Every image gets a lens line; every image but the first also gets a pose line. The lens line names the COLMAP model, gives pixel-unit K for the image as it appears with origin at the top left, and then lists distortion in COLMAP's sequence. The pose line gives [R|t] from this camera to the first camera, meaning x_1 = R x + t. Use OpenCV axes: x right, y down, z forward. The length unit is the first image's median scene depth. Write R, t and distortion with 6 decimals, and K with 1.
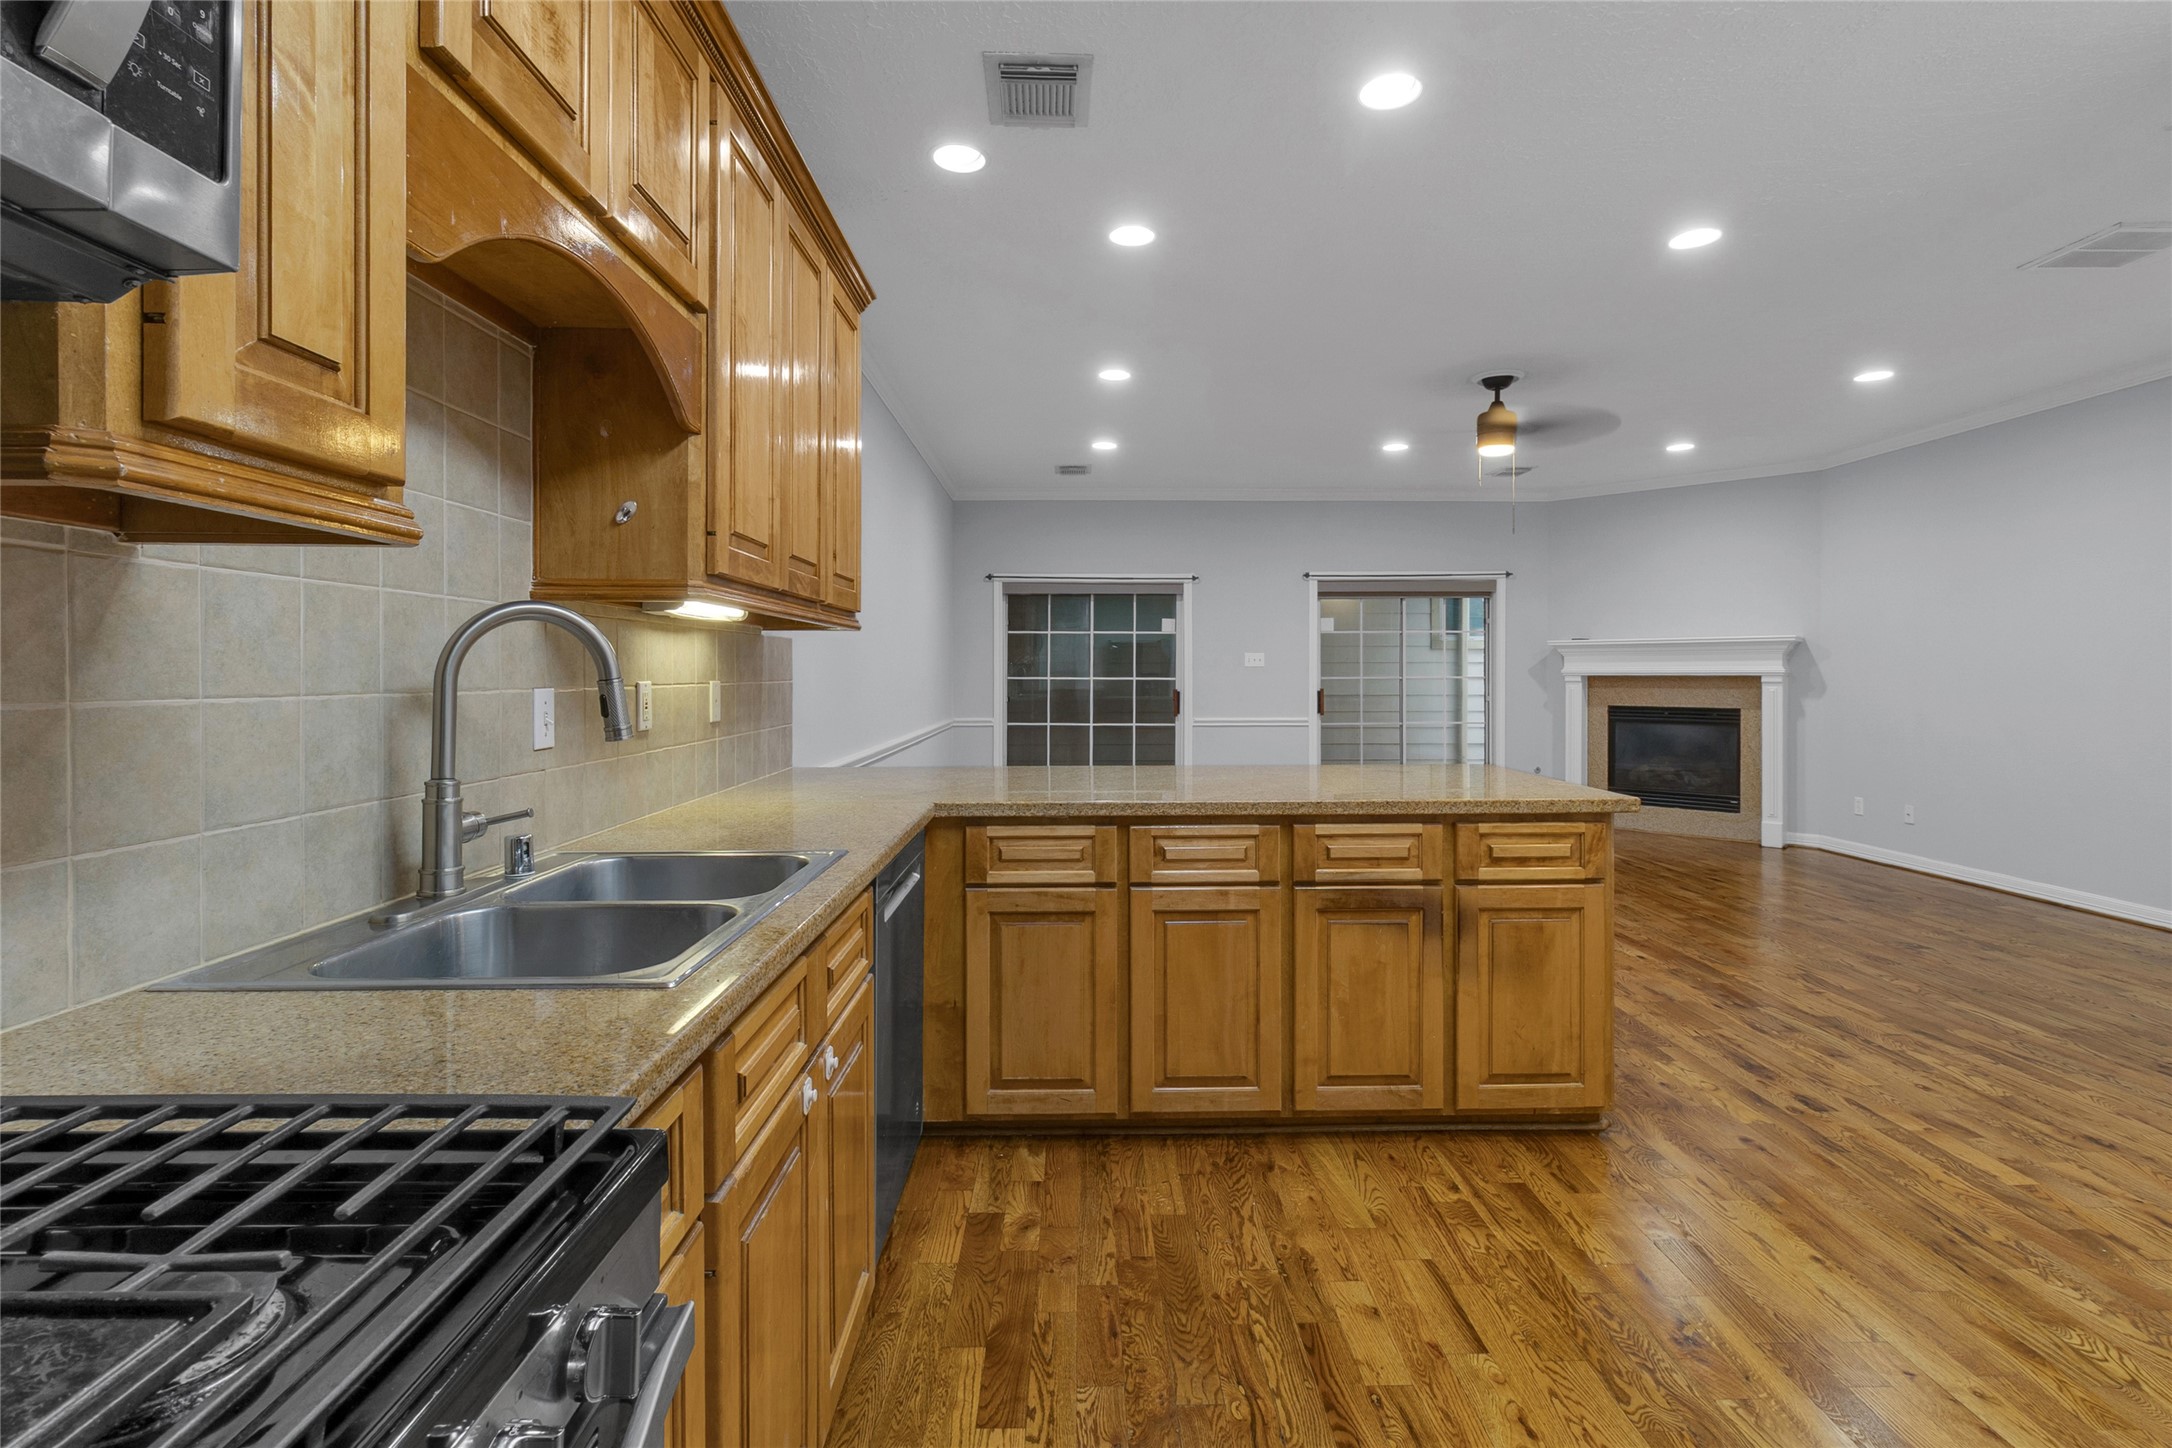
lens RADIAL K [[1004.9, 0, 1050.2], [0, 1004.9, 721.8], [0, 0, 1]] dist [-0.005372, 0.000286]
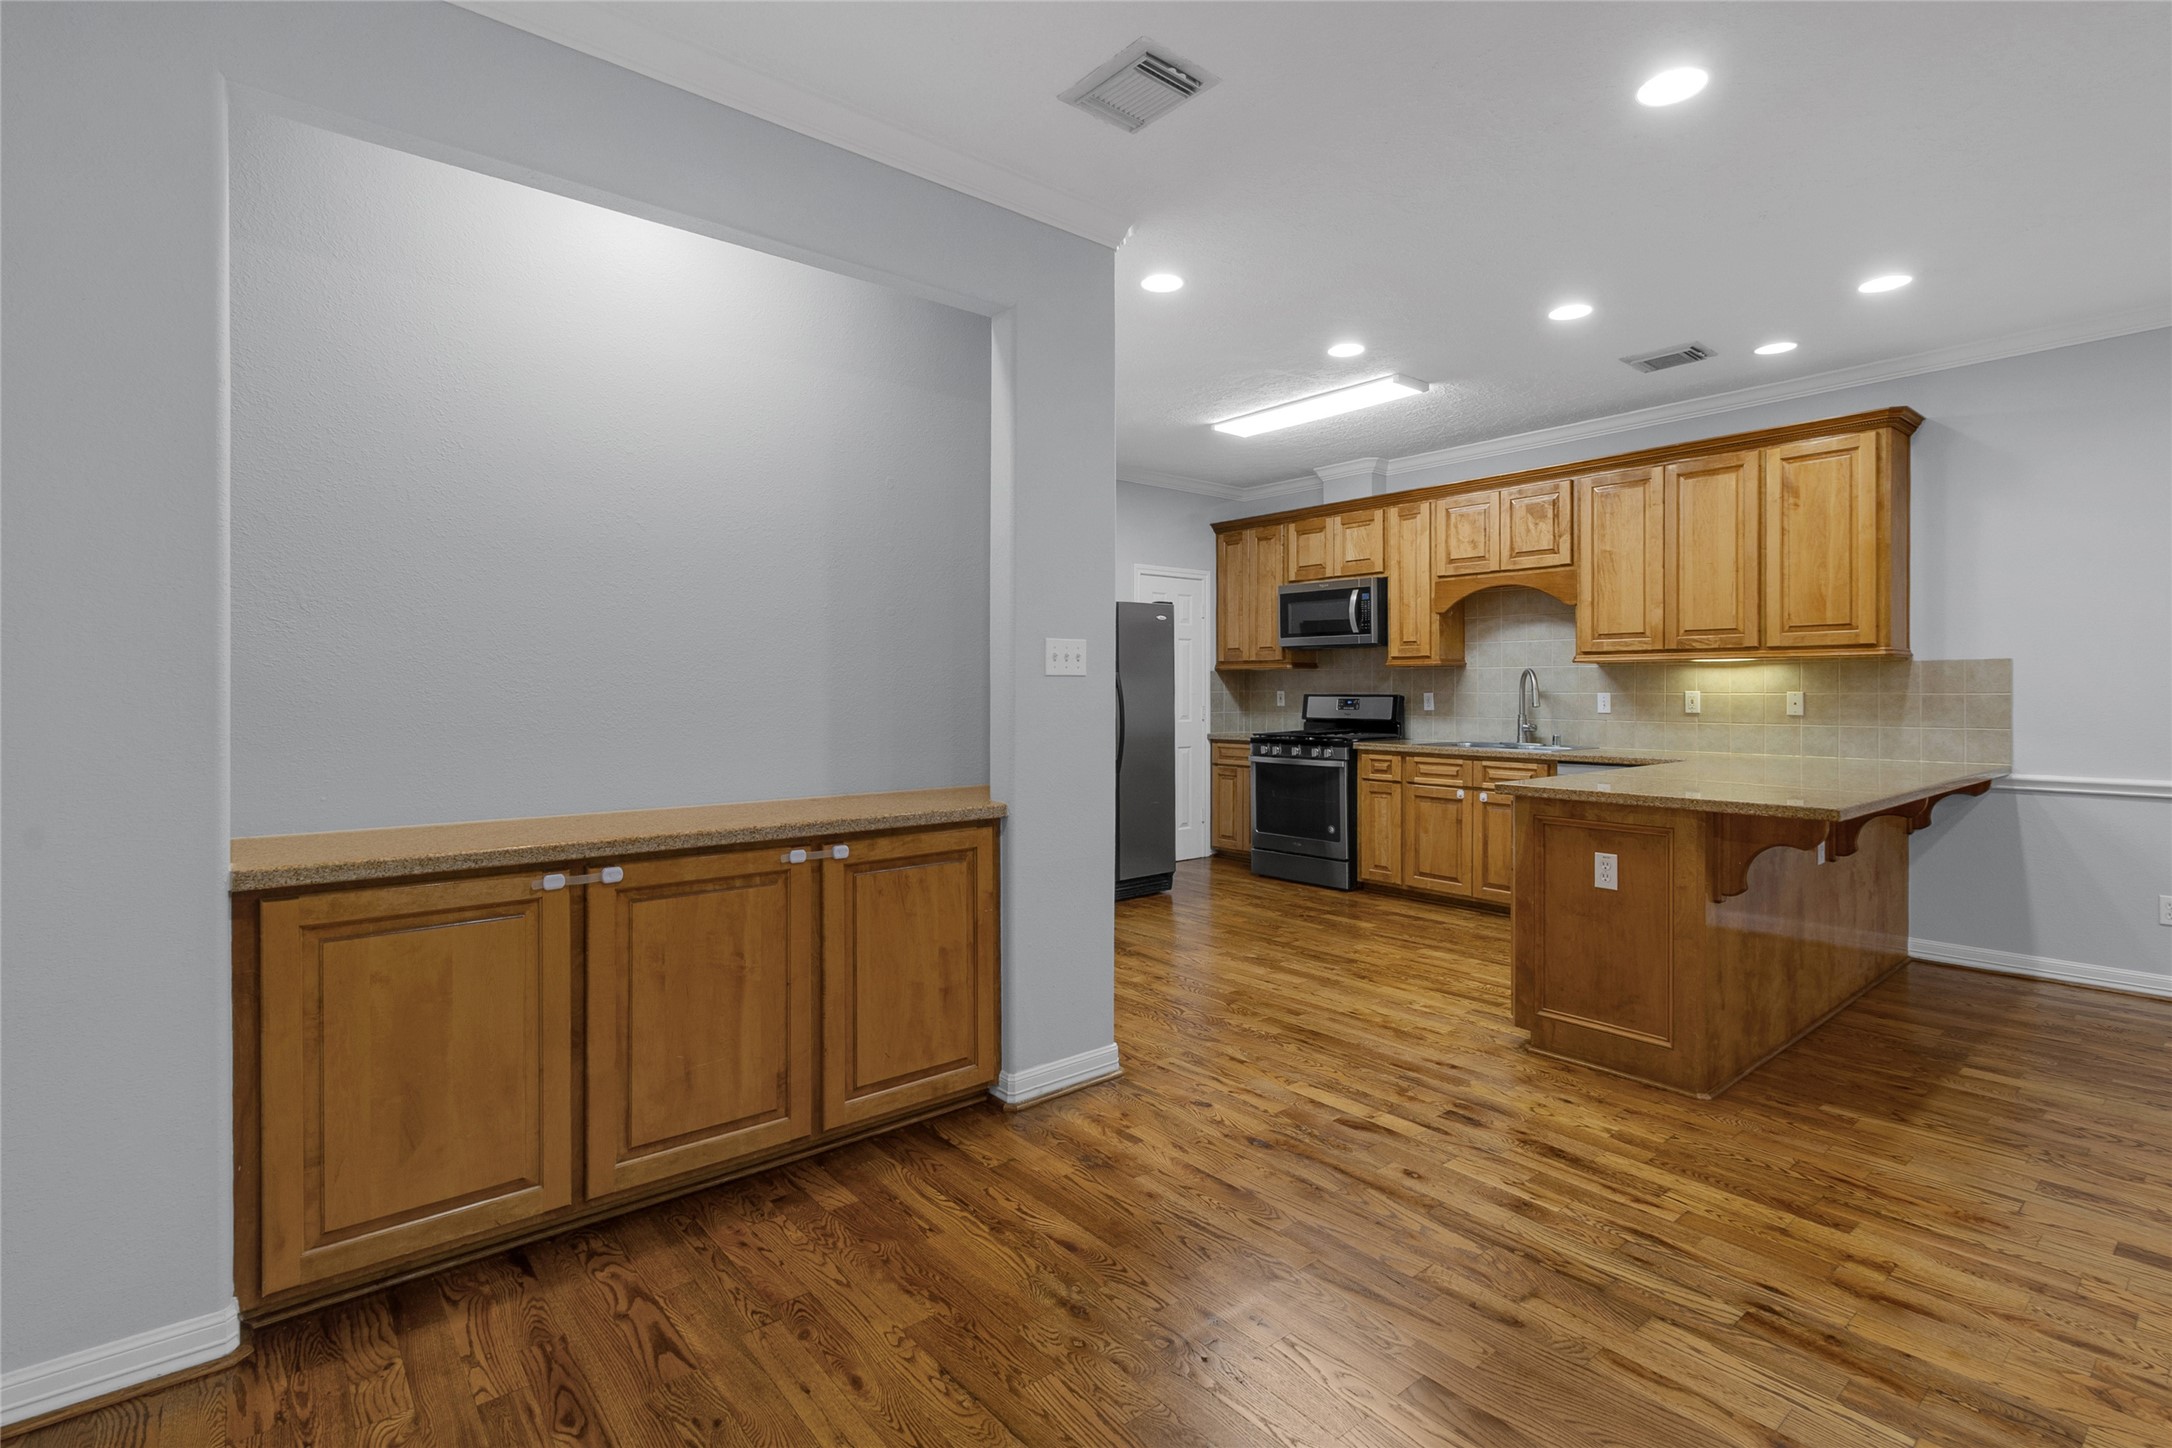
lens RADIAL K [[1004.9, 0, 1077.1], [0, 1004.9, 688.9], [0, 0, 1]] dist [-0.005372, 0.000286]
pose [[-0.769650, 0.000080, -0.638466, 0.647790], [-0.029662, 0.998916, 0.035881, -0.026226], [0.637776, 0.046554, -0.768814, 0.576343]]
